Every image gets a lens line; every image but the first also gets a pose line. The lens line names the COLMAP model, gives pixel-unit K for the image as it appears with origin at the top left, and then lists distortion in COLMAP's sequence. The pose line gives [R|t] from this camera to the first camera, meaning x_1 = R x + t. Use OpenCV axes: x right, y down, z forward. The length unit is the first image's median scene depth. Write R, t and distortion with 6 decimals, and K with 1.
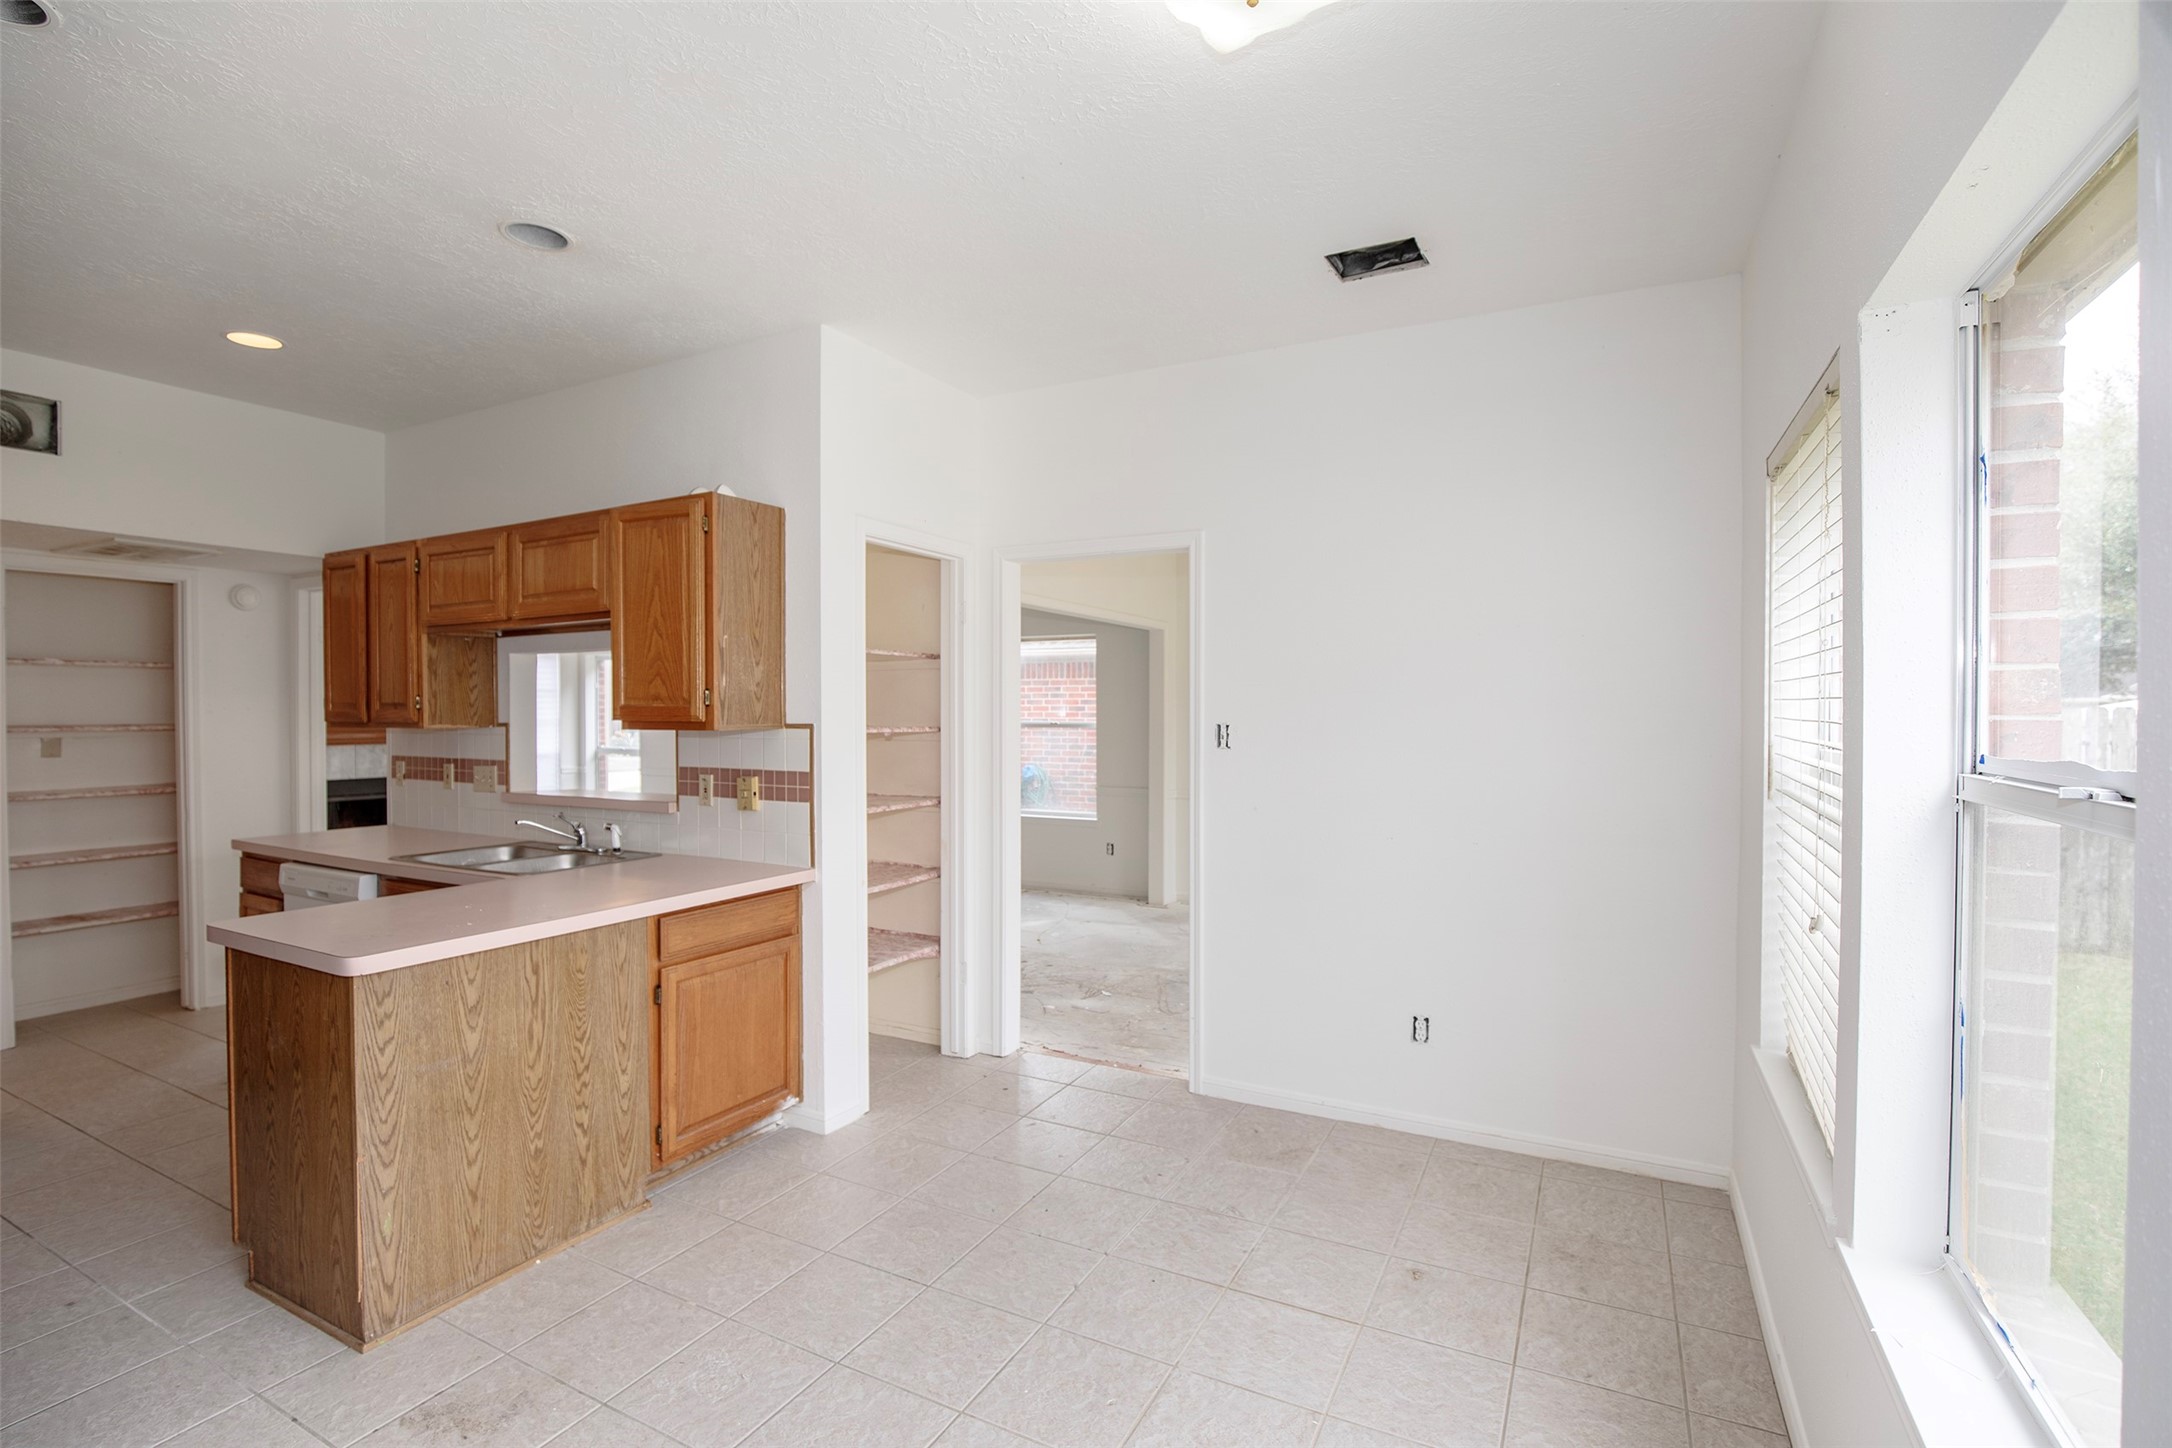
lens RADIAL K [[992.2, 0, 1099.5], [0, 992.2, 723.1], [0, 0, 1]] dist [-0.037708, 0.007851]
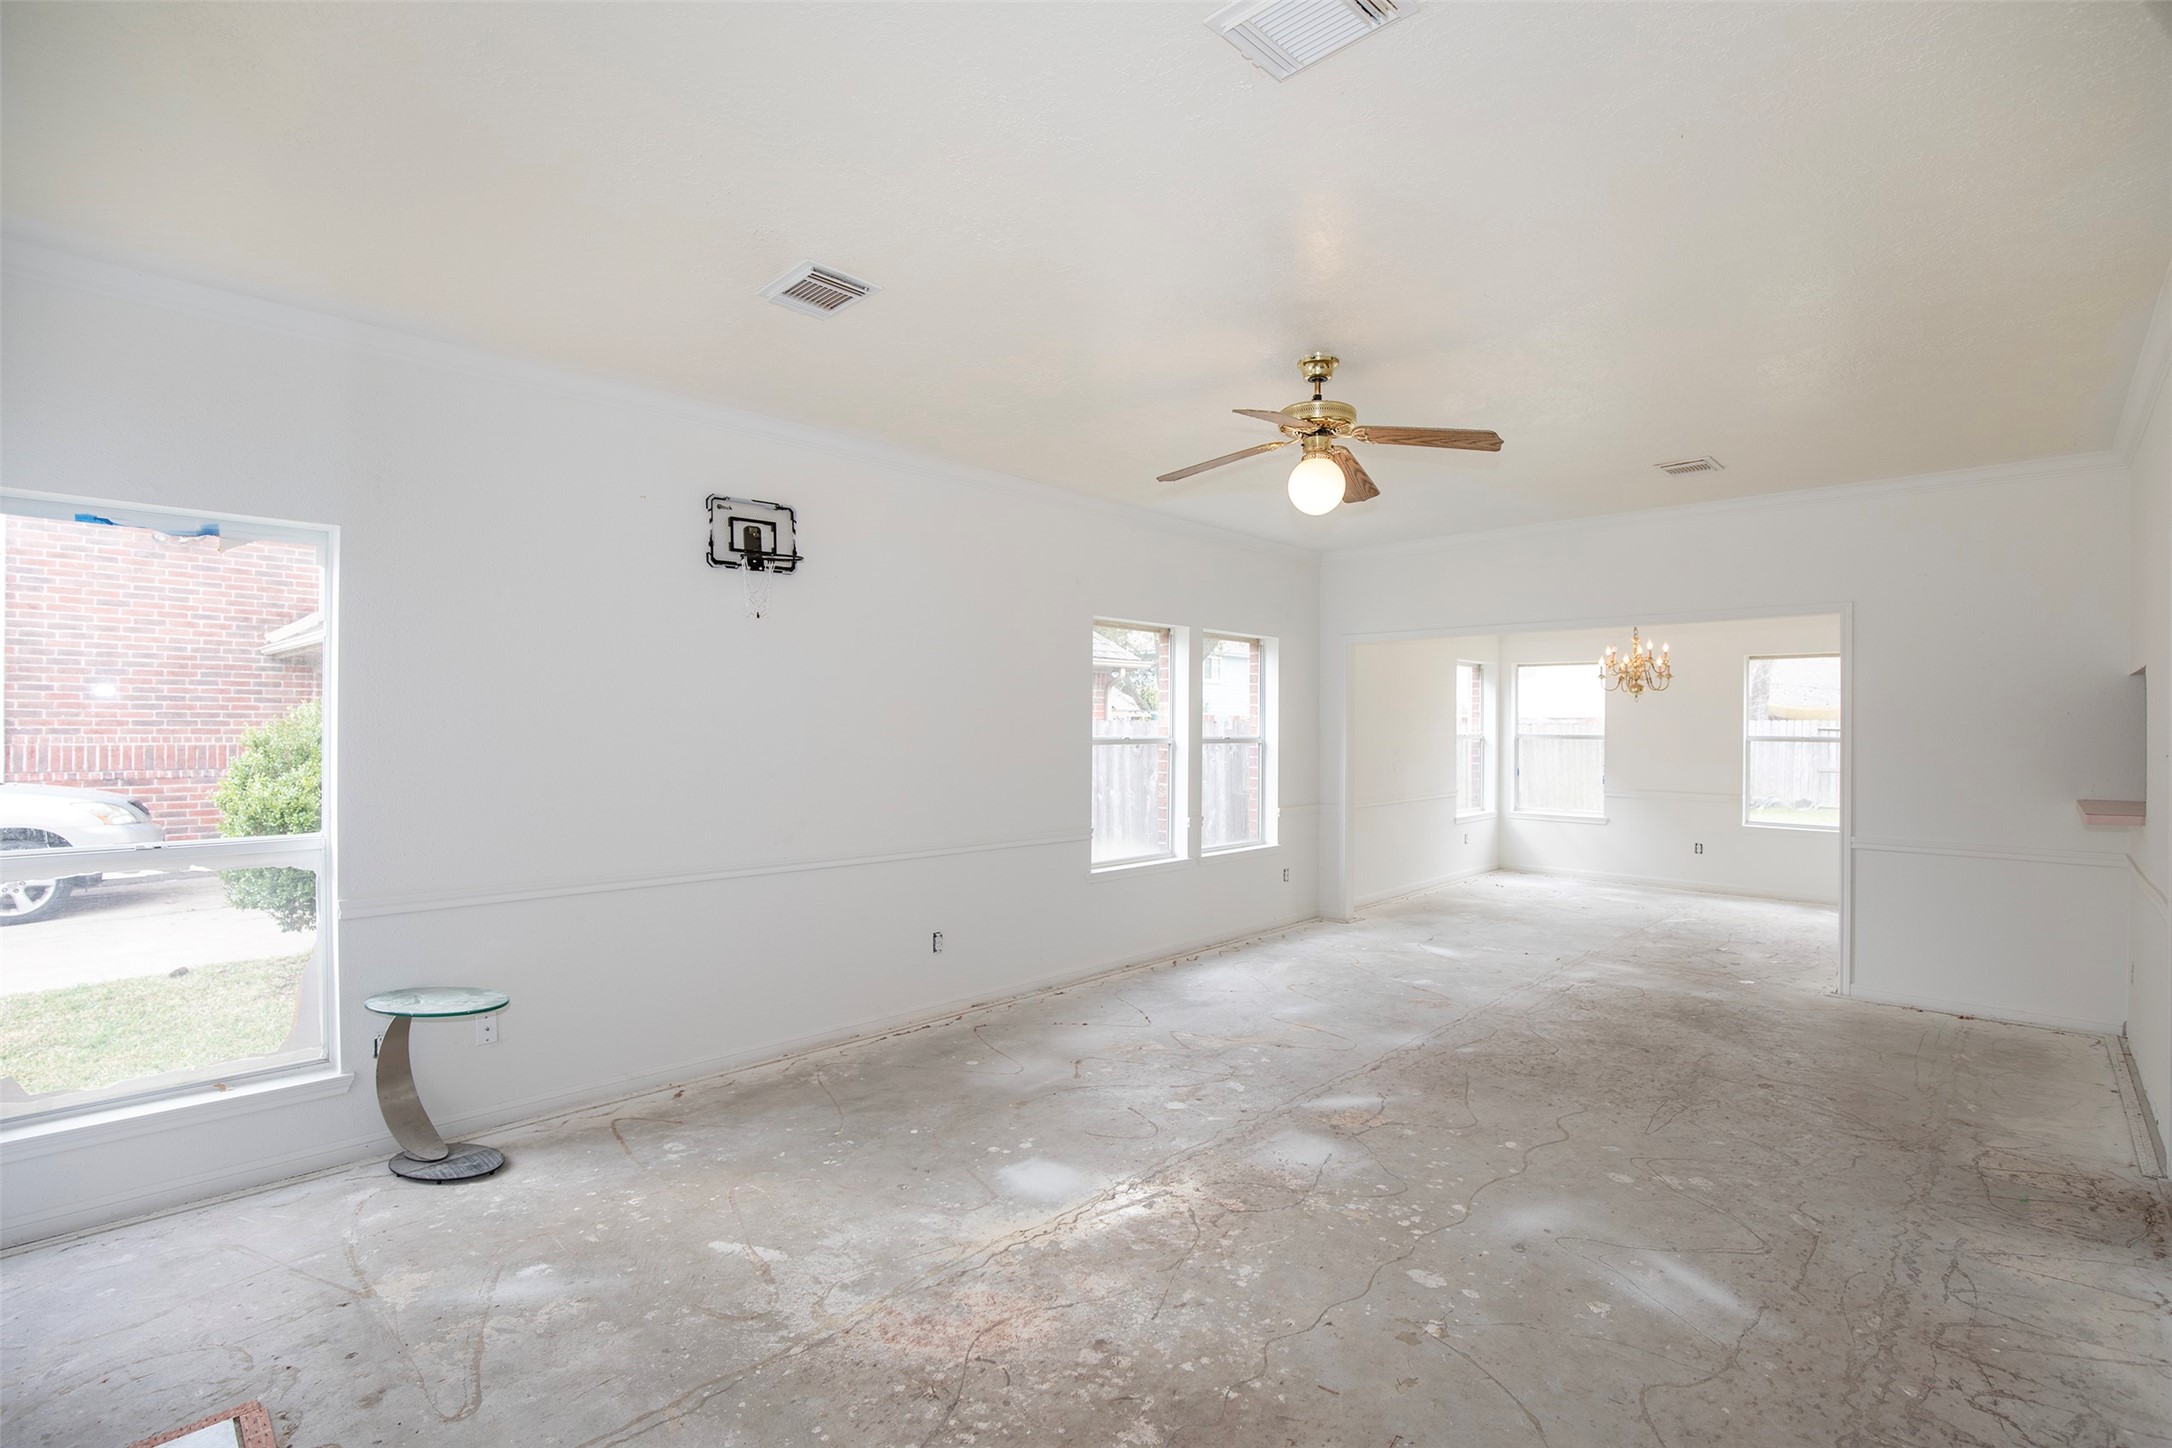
lens RADIAL K [[992.2, 0, 1099.5], [0, 992.2, 723.1], [0, 0, 1]] dist [-0.037708, 0.007851]
pose [[0.279391, 0.006243, 0.960157, -1.811948], [0.003959, 0.999963, -0.007654, -0.016605], [-0.960169, 0.005939, 0.279356, 1.793010]]
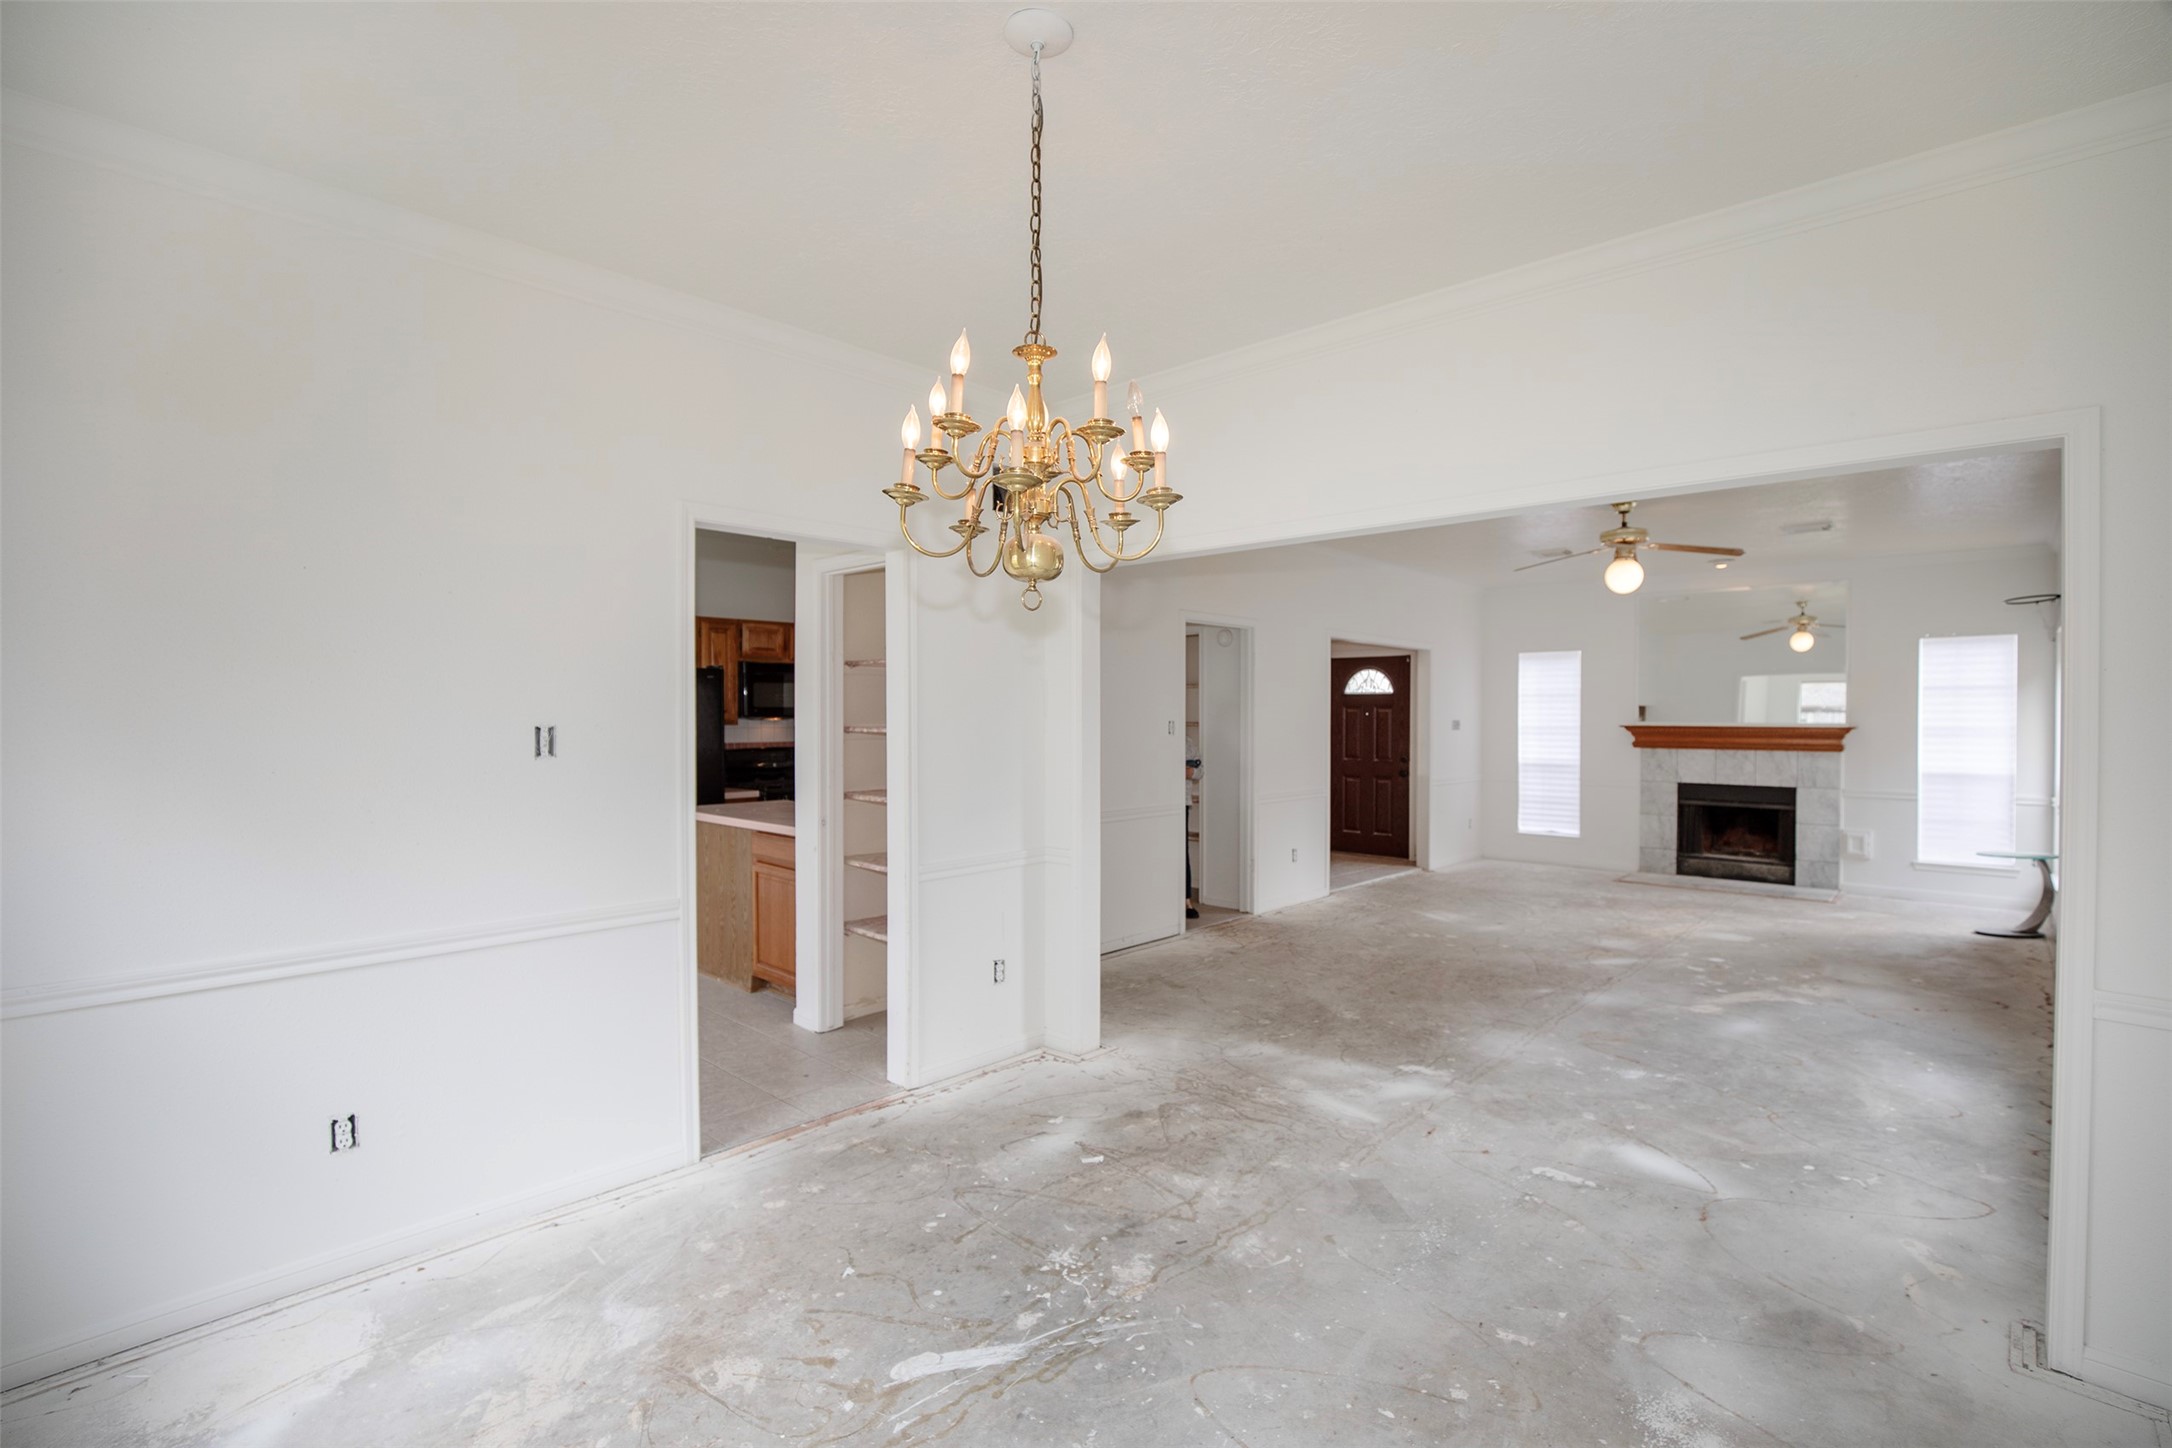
lens RADIAL K [[992.2, 0, 1099.5], [0, 992.2, 723.1], [0, 0, 1]] dist [-0.037708, 0.007851]
pose [[-0.265463, 0.010468, -0.964064, 0.779703], [-0.012220, 0.999824, 0.014221, -0.023153], [0.964044, 0.015556, -0.265288, 1.477418]]
